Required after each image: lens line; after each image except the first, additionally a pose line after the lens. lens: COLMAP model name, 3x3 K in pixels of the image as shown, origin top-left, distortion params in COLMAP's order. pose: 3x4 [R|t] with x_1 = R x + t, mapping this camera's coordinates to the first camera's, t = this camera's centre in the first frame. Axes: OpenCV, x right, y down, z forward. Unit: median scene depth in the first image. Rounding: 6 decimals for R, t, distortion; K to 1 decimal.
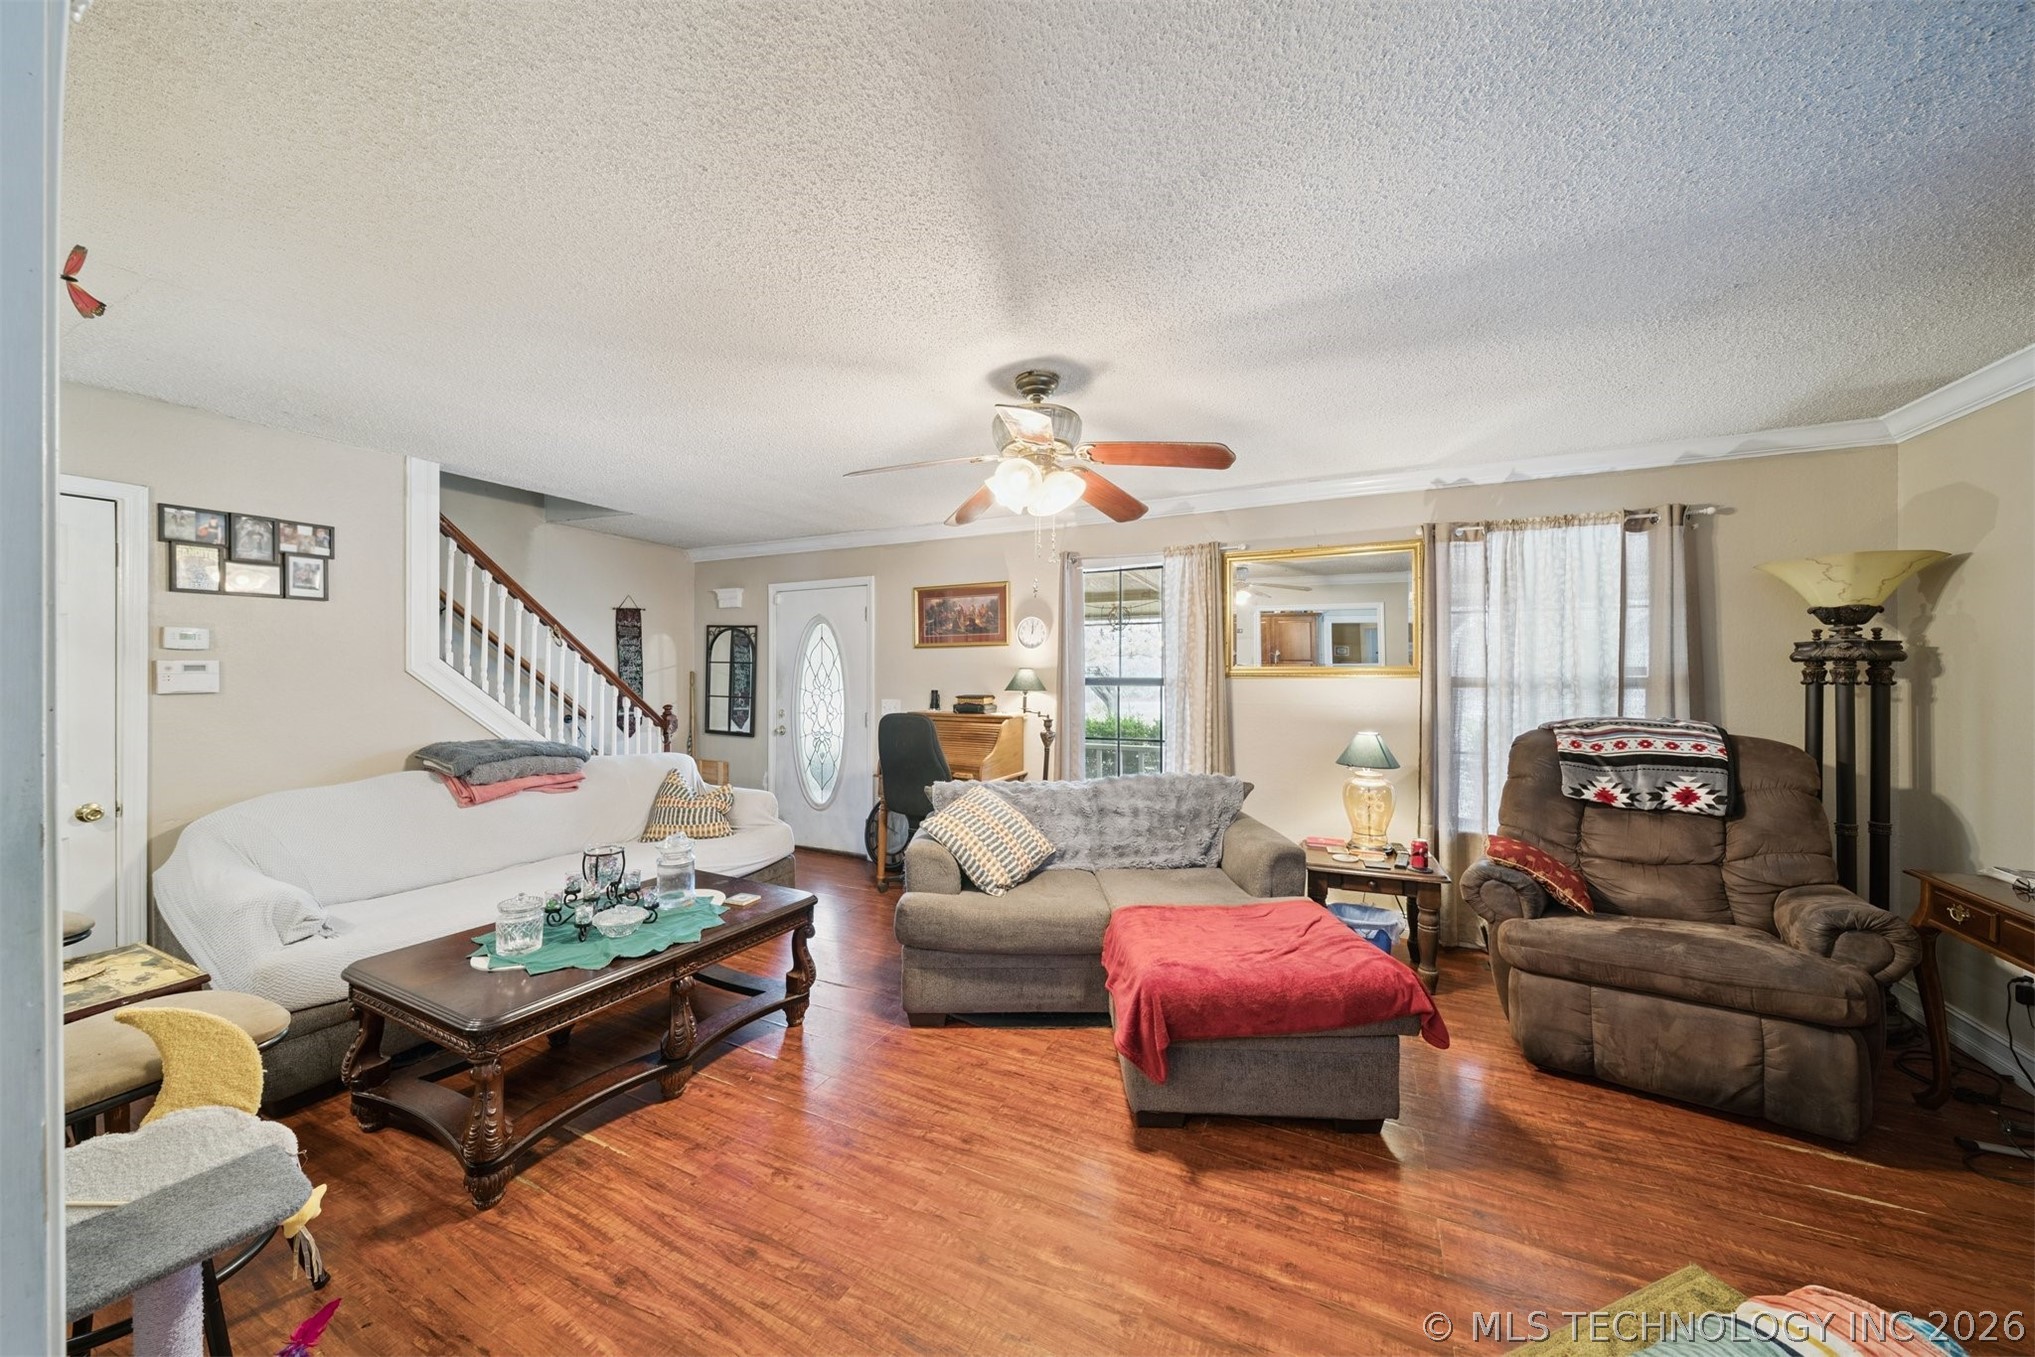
lens RADIAL K [[718.7, 0, 992.0], [0, 718.7, 670.5], [0, 0, 1]] dist [-0.000428, -0.000872]
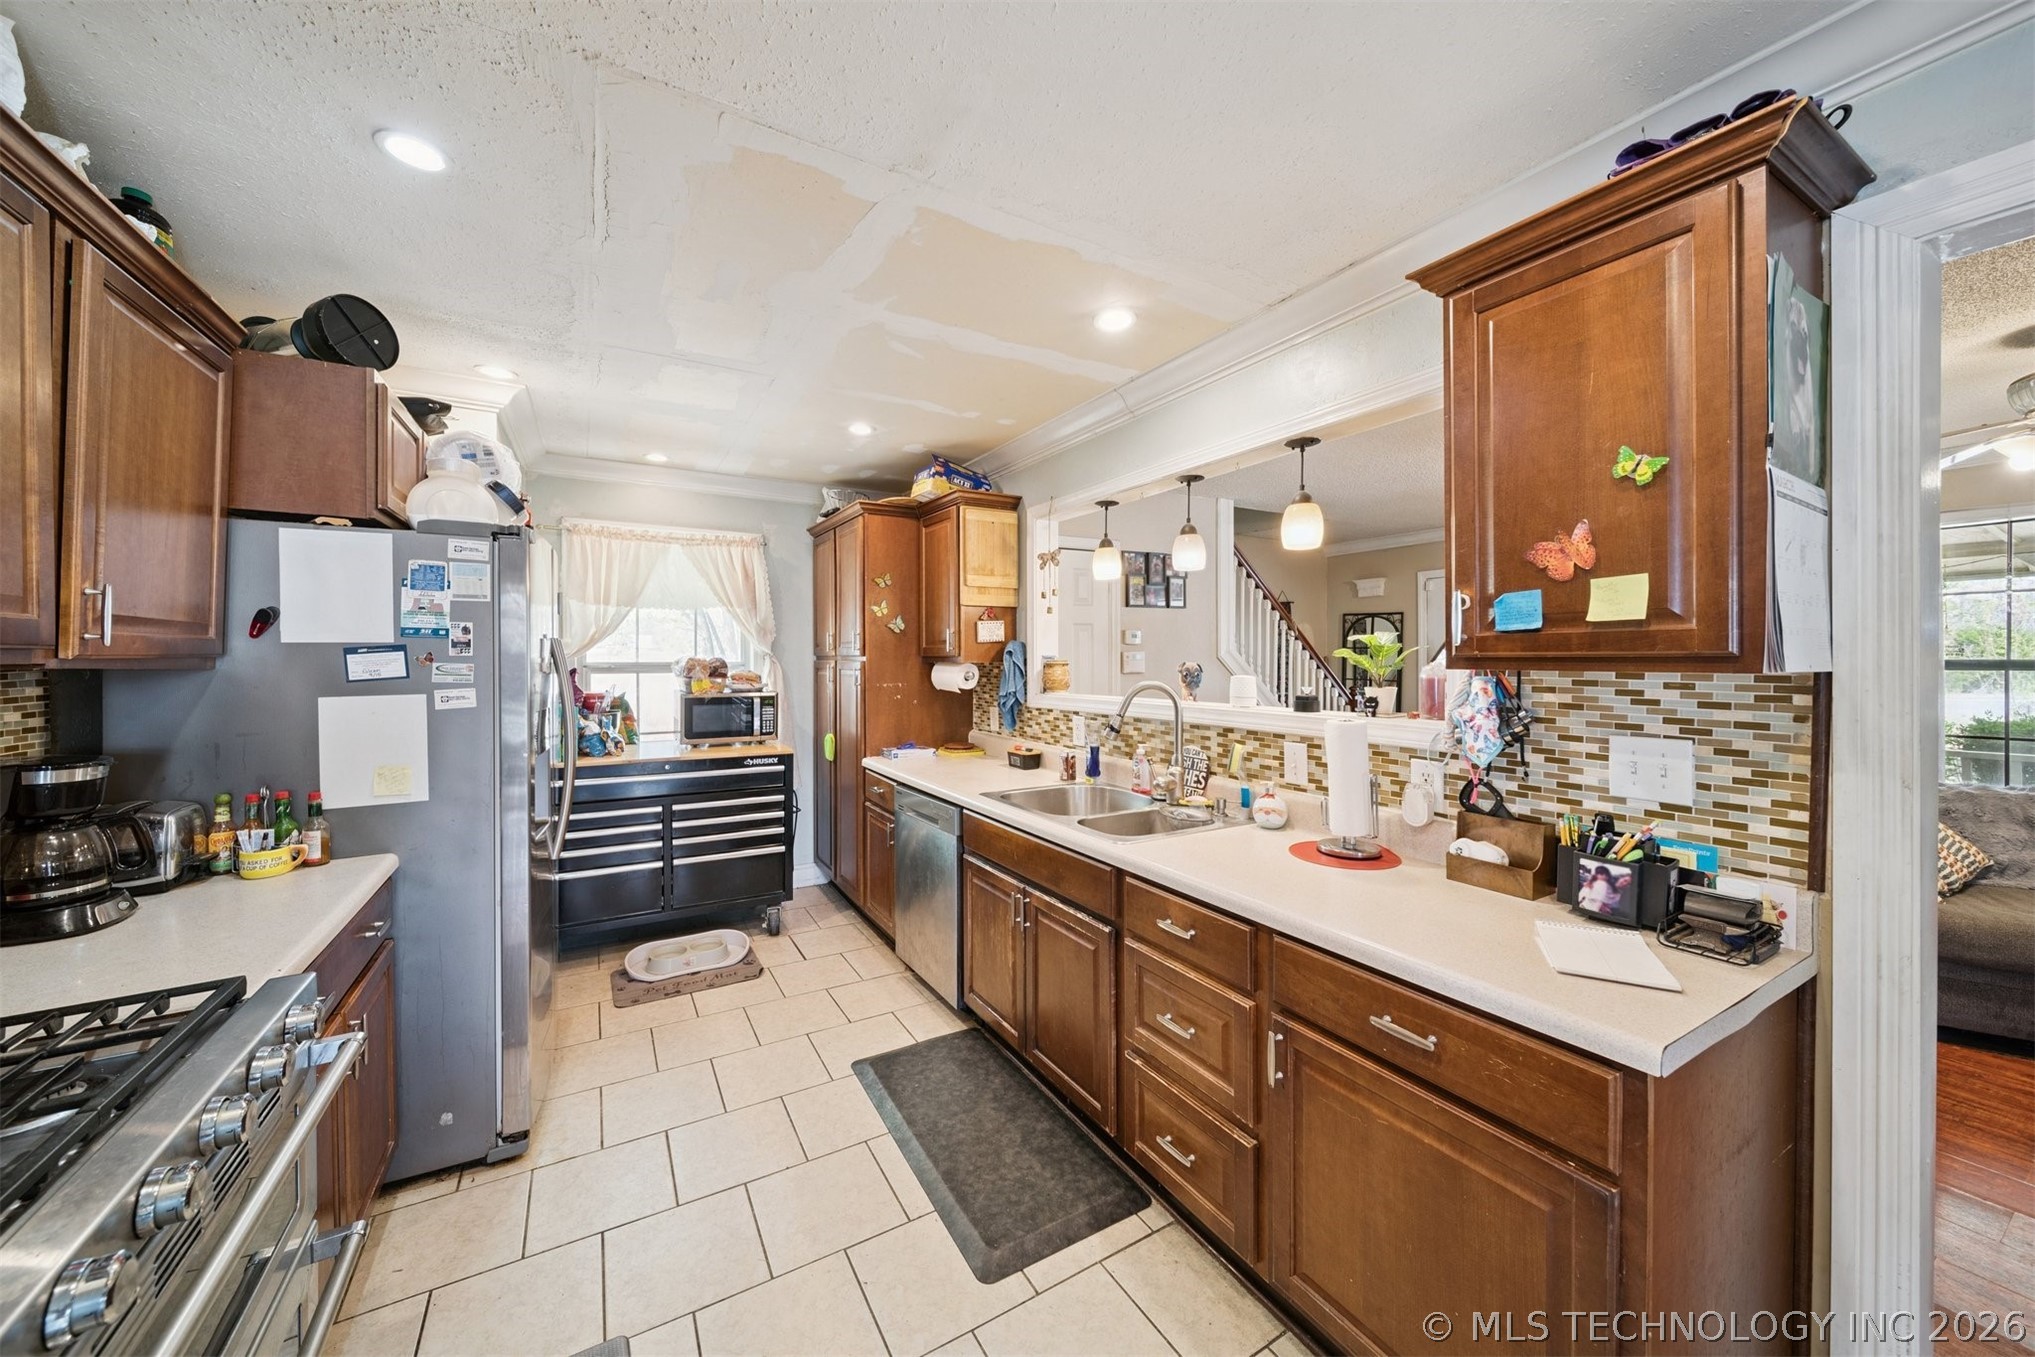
lens RADIAL K [[718.7, 0, 989.3], [0, 718.7, 661.4], [0, 0, 1]] dist [-0.000428, -0.000872]
pose [[0.830741, -0.004039, -0.556645, -0.417661], [0.008301, 0.999952, 0.005134, -0.002608], [0.556598, -0.008886, 0.830735, -0.356489]]
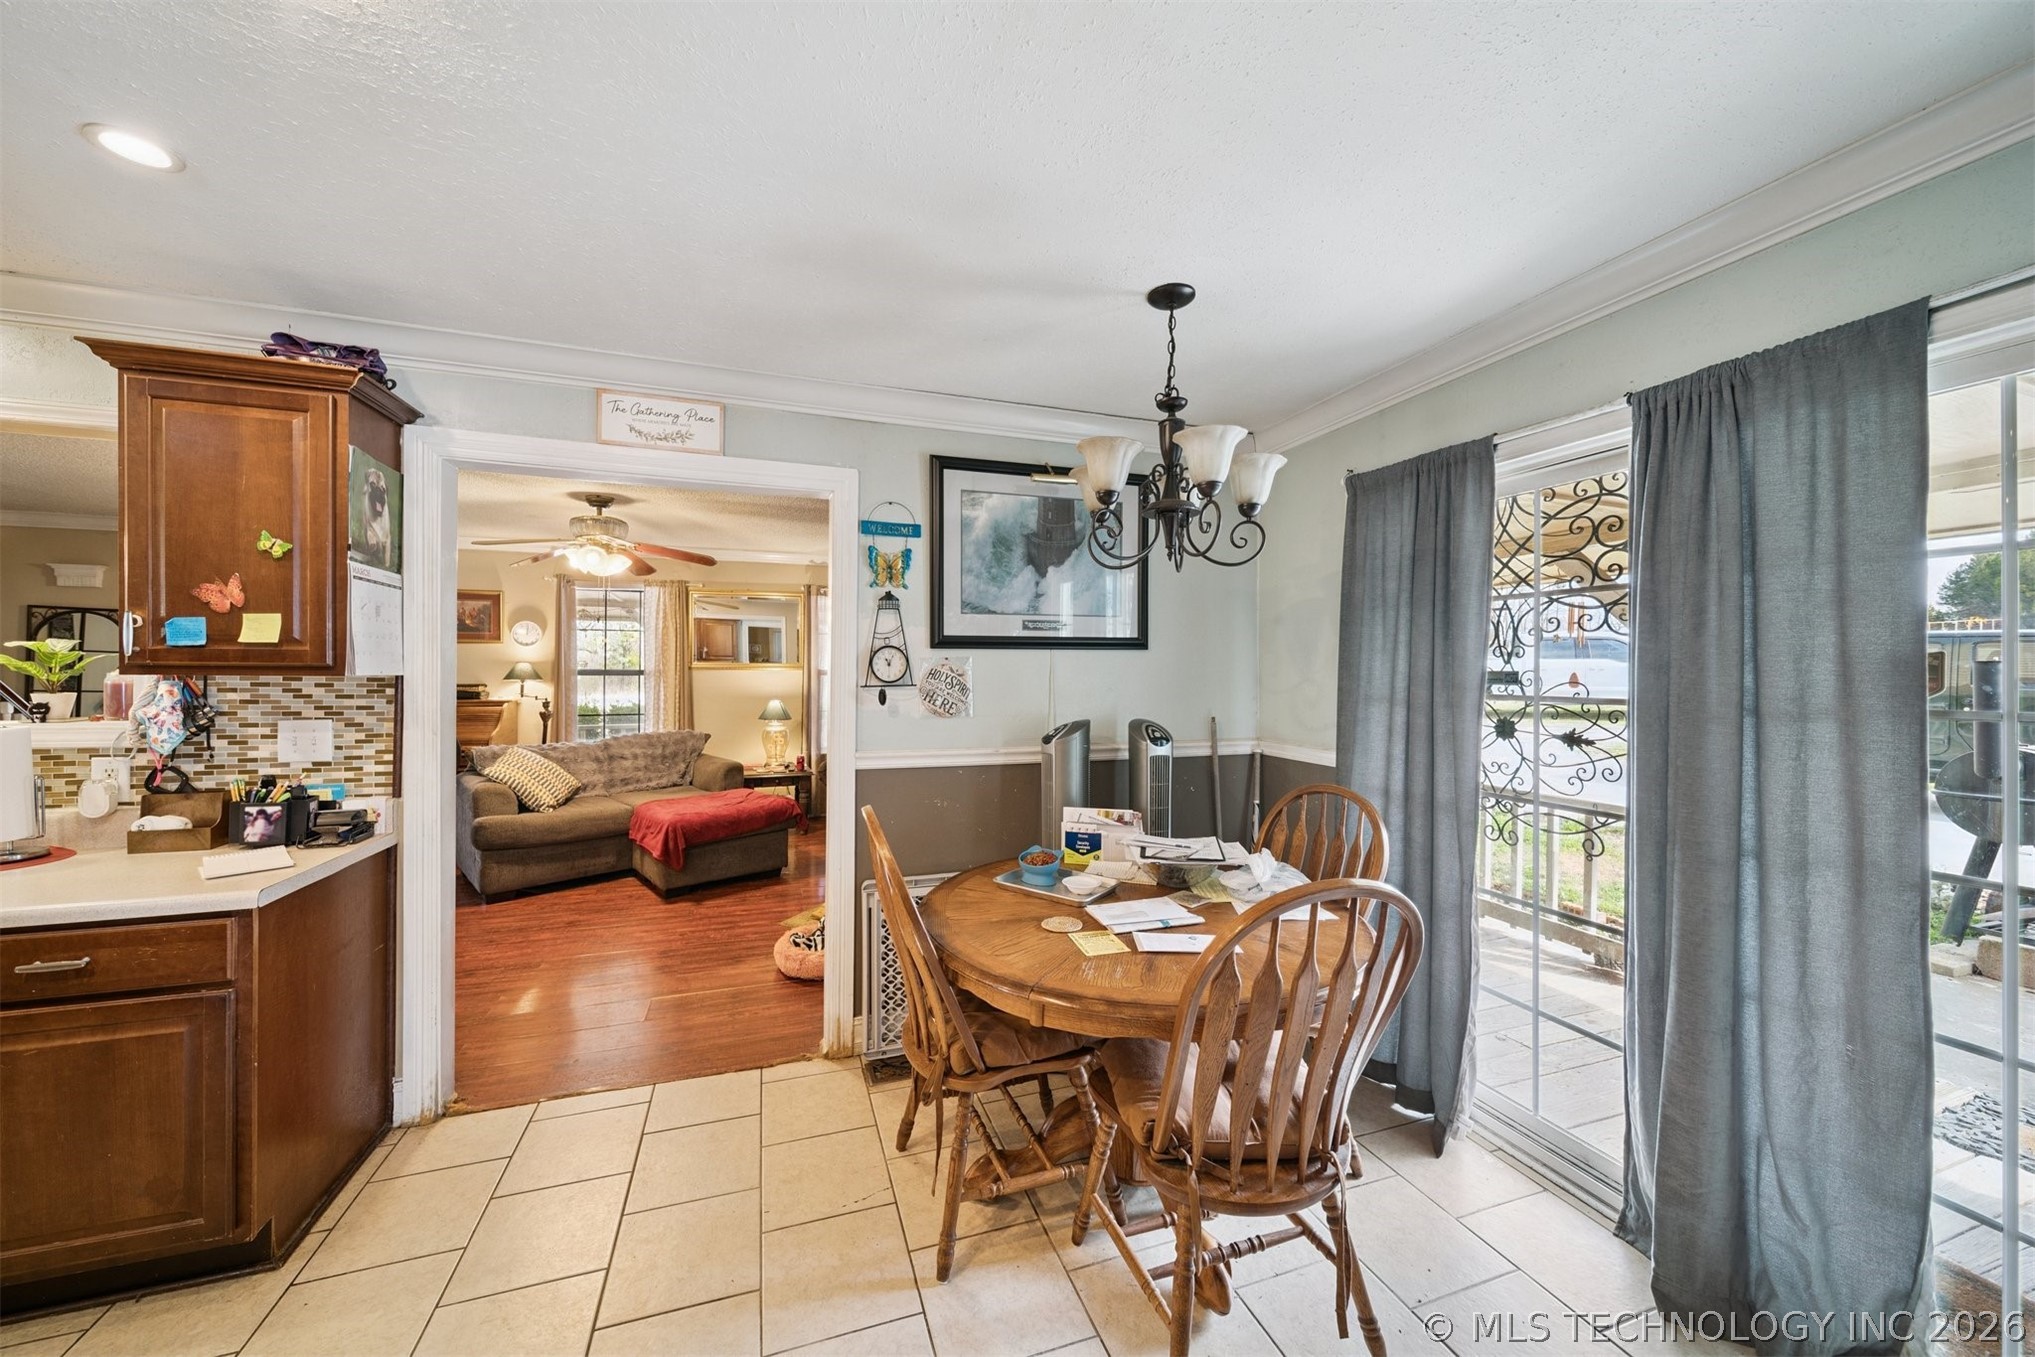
lens RADIAL K [[718.7, 0, 1008.2], [0, 718.7, 669.3], [0, 0, 1]] dist [-0.000428, -0.000872]
pose [[0.697895, 0.001652, 0.716198, -0.353998], [-0.007915, 0.999954, 0.005406, -0.005301], [-0.716156, -0.009442, 0.697876, -0.664142]]
